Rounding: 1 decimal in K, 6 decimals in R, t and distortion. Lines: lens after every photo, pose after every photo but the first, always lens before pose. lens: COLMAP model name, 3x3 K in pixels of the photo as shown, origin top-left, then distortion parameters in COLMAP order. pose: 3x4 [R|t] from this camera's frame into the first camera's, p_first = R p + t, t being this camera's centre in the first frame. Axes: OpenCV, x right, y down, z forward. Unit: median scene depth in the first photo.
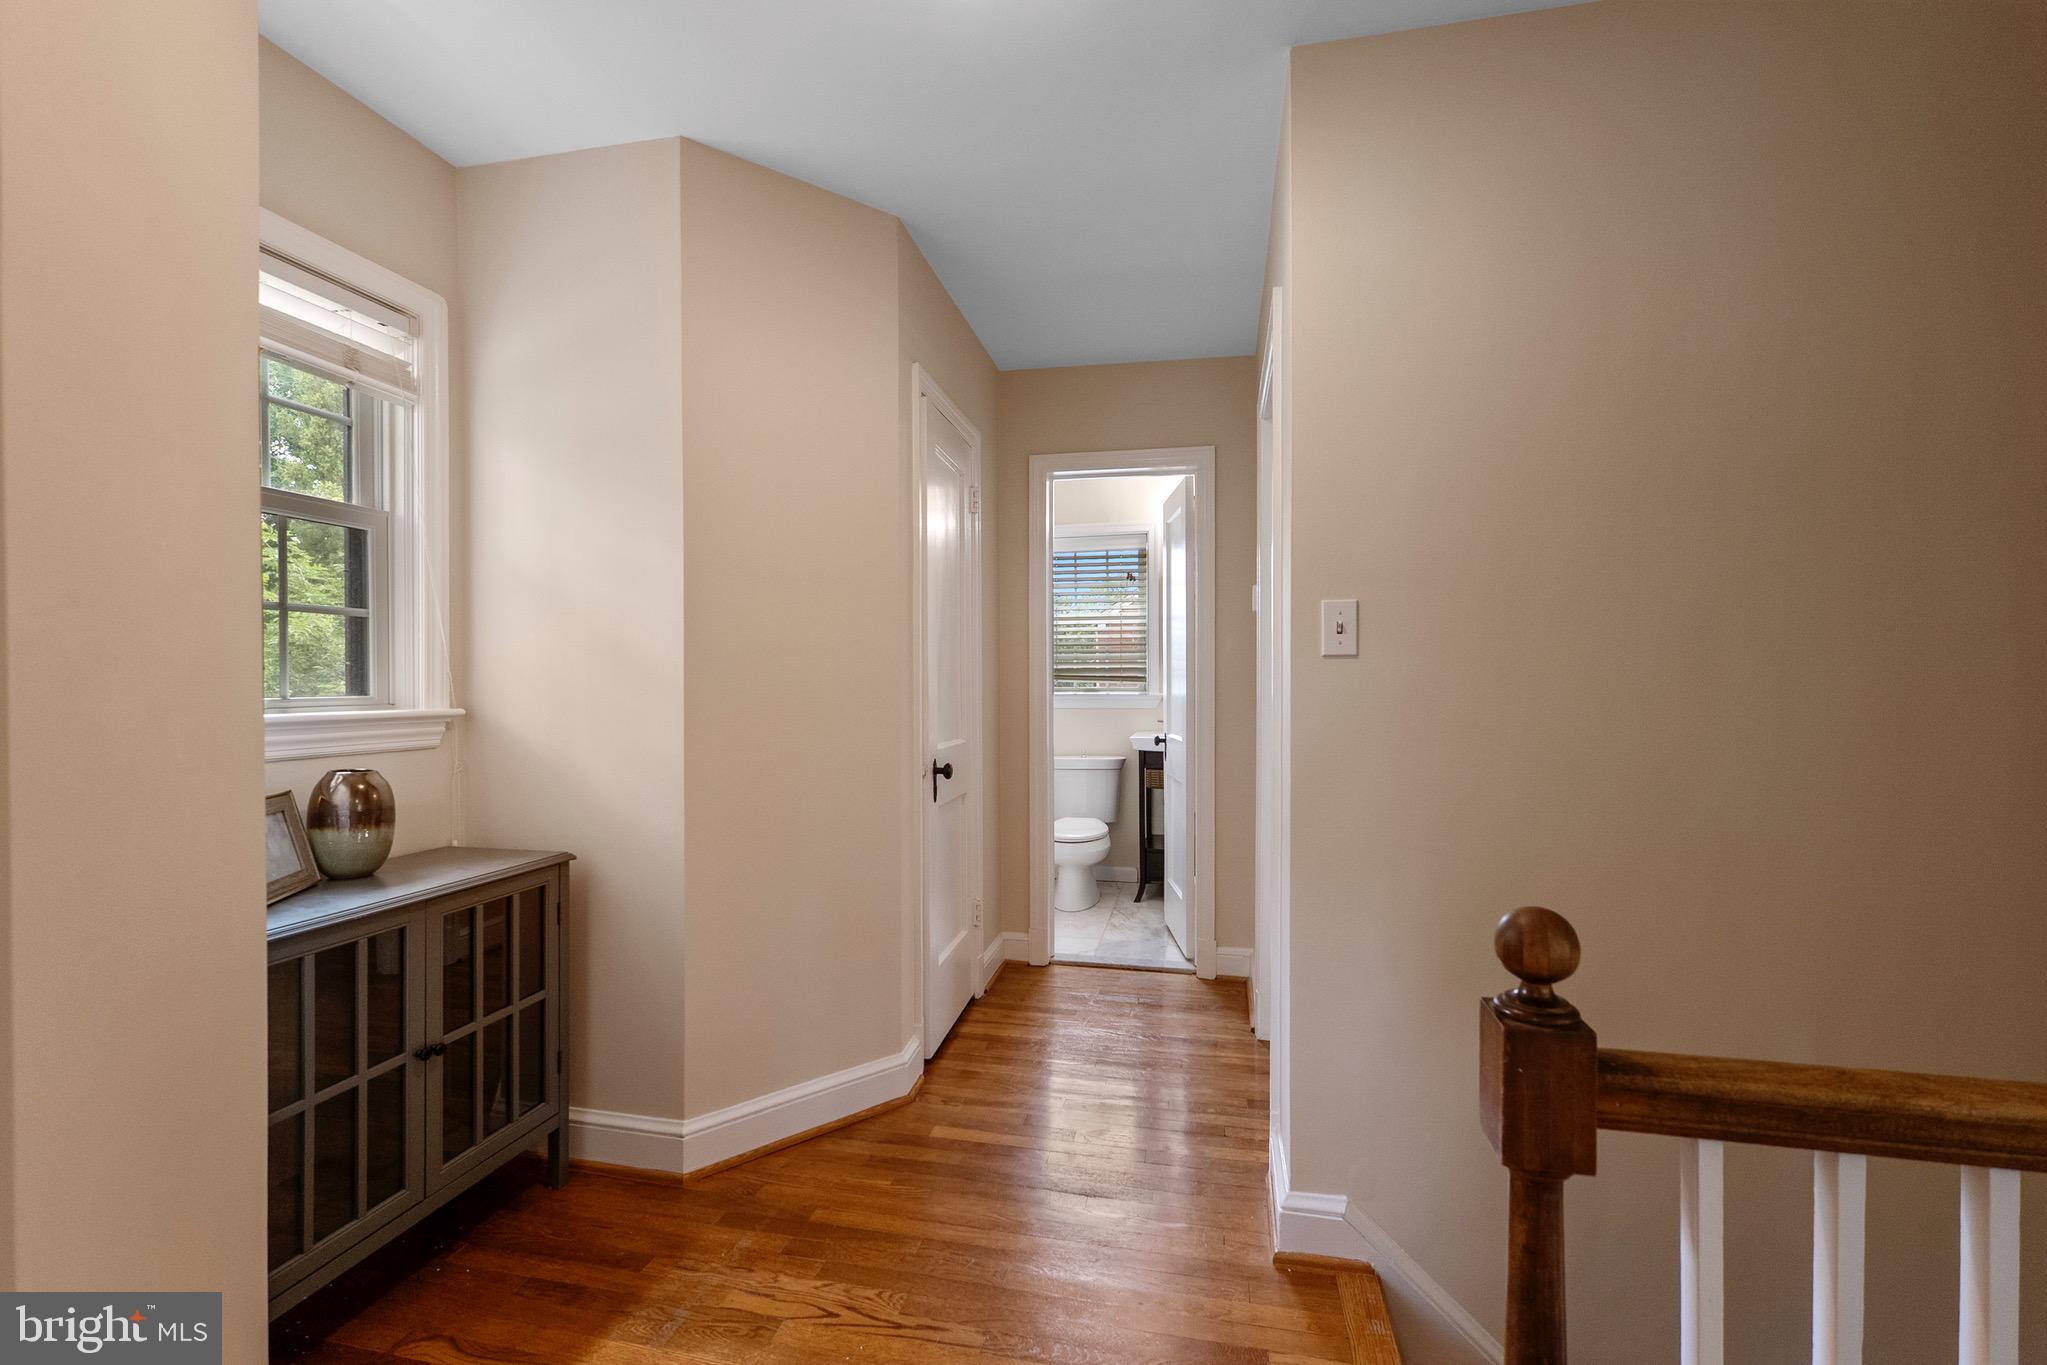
lens RADIAL K [[893.7, 0, 1023.7], [0, 893.7, 684.6], [0, 0, 1]] dist [0.000215, 0.001152]
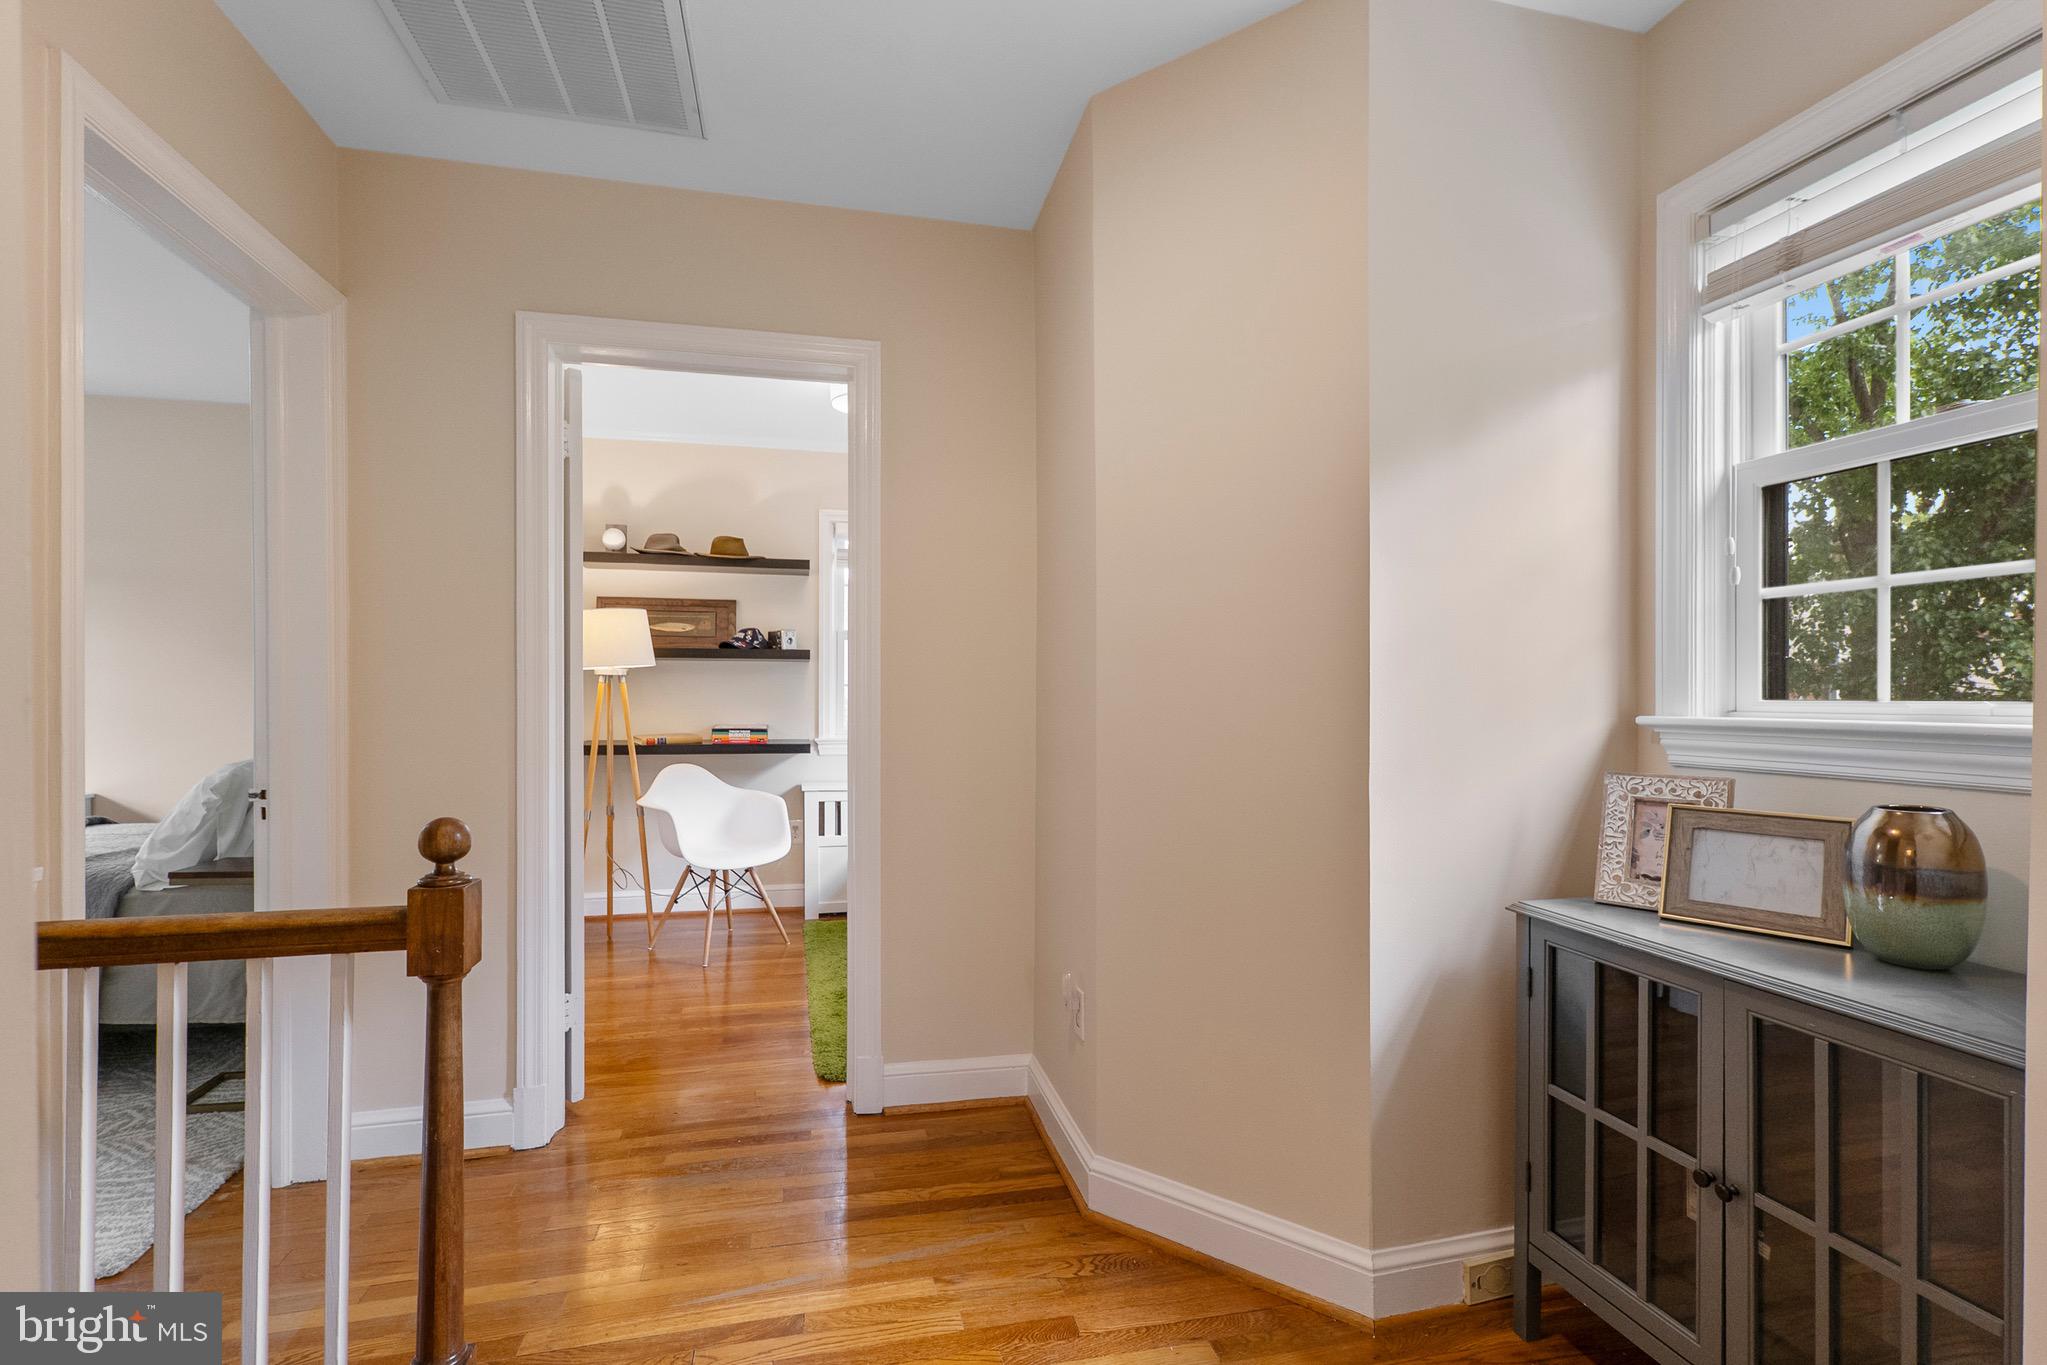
lens RADIAL K [[929.5, 0, 1025.8], [0, 929.5, 682.9], [0, 0, 1]] dist [-0.001034, -0.000103]
pose [[-0.900853, -0.000409, -0.434125, 0.161906], [0.000351, 0.999999, -0.001671, 0.003529], [0.434125, -0.001658, -0.900851, 1.378521]]
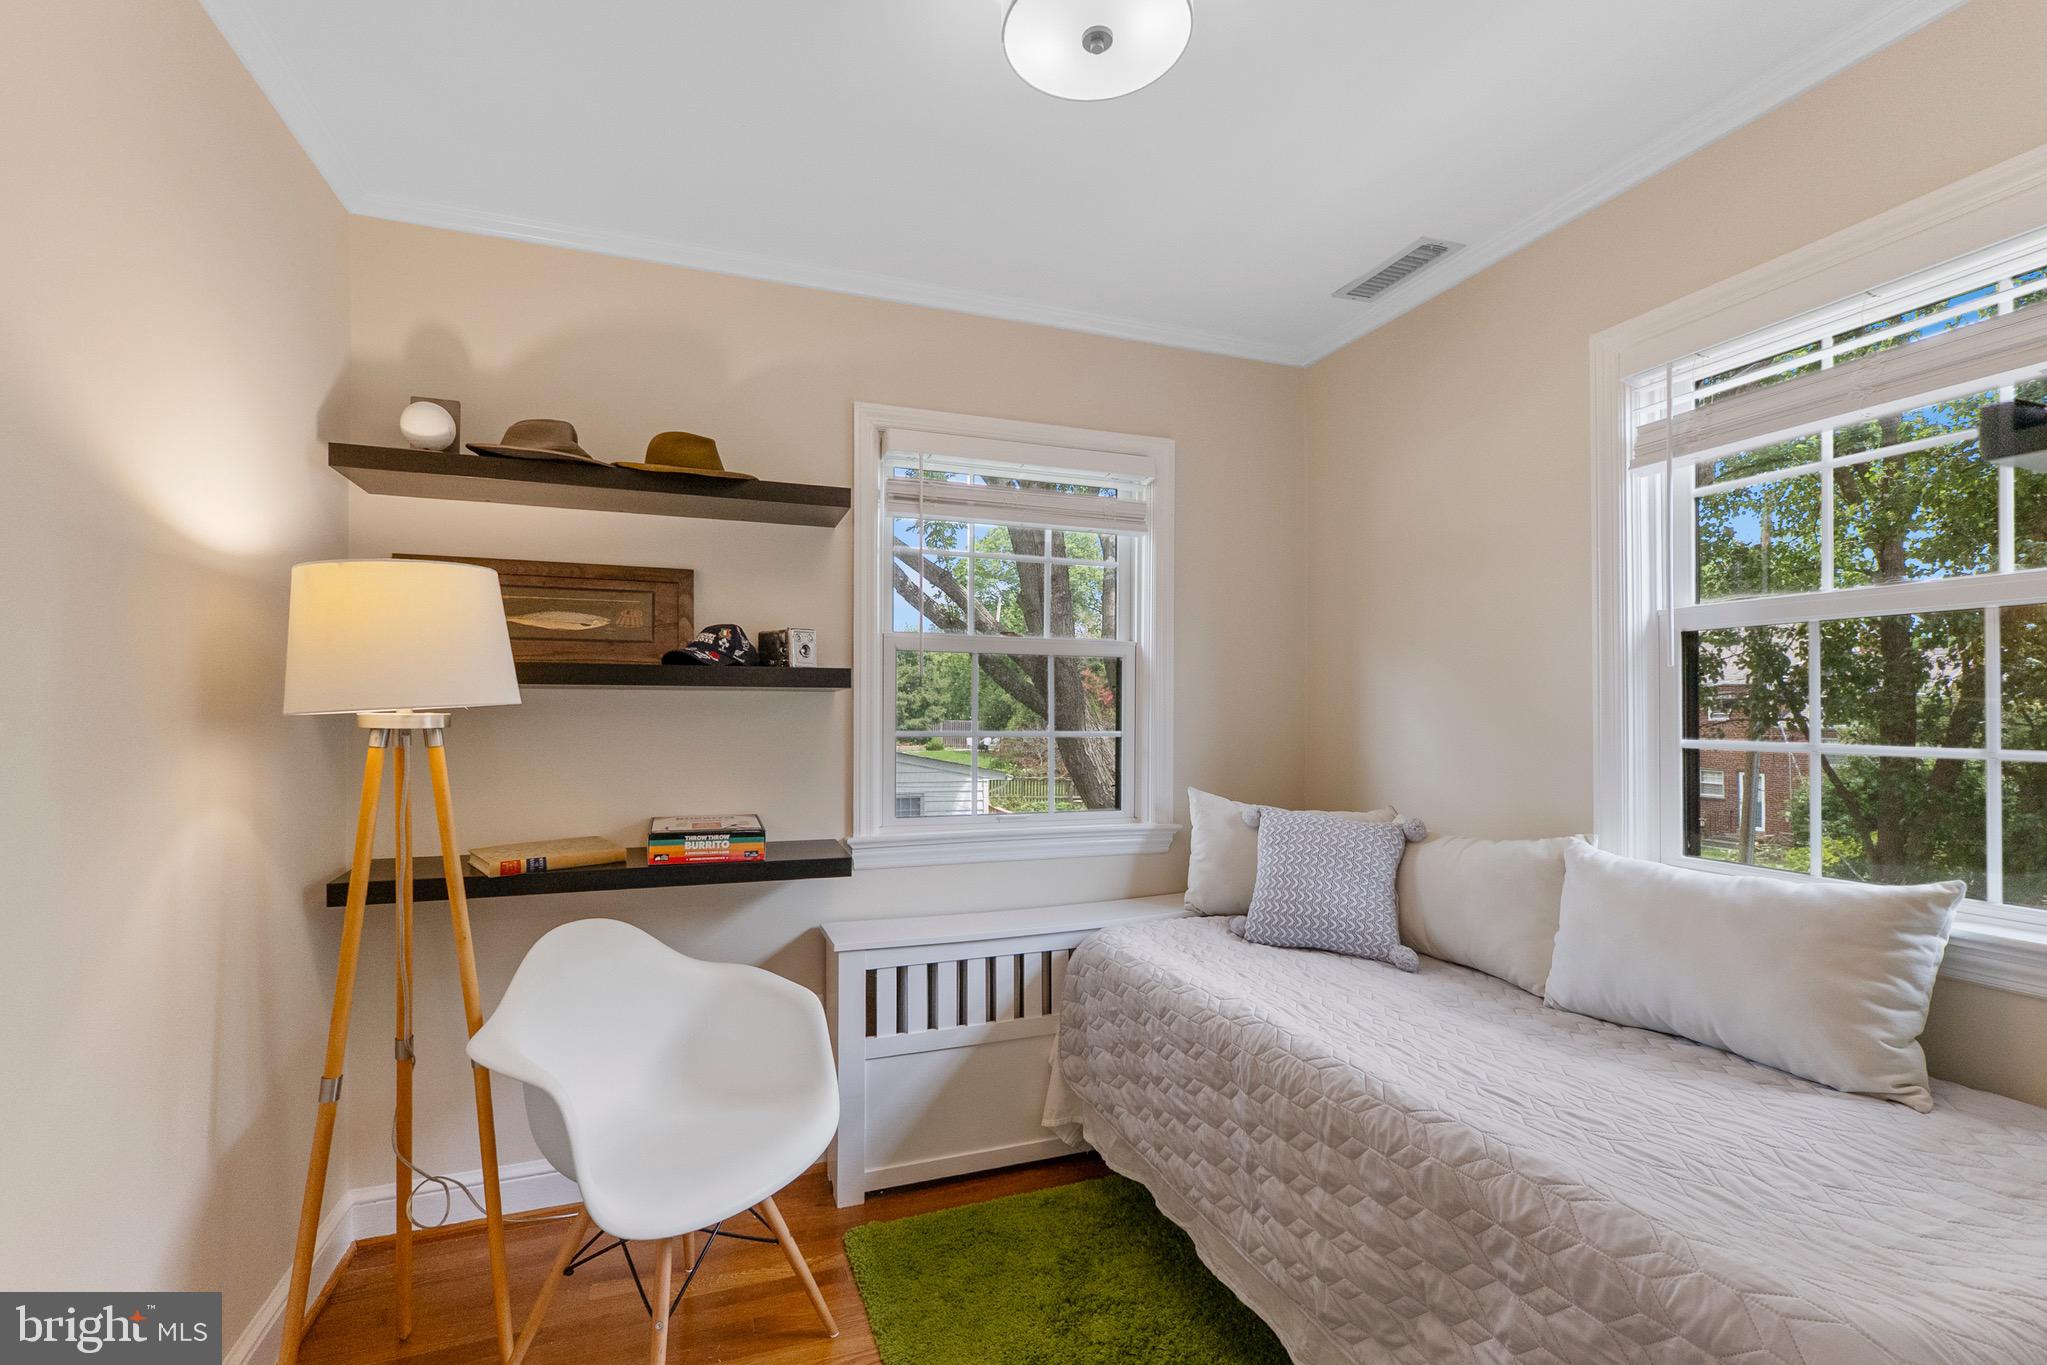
lens RADIAL K [[893.7, 0, 1019.9], [0, 893.7, 694.6], [0, 0, 1]] dist [0.000215, 0.001152]
pose [[-0.837735, -0.007224, -0.546029, 0.140980], [-0.000392, 0.999920, -0.012627, -0.005844], [0.546076, -0.010364, -0.837671, 1.079104]]
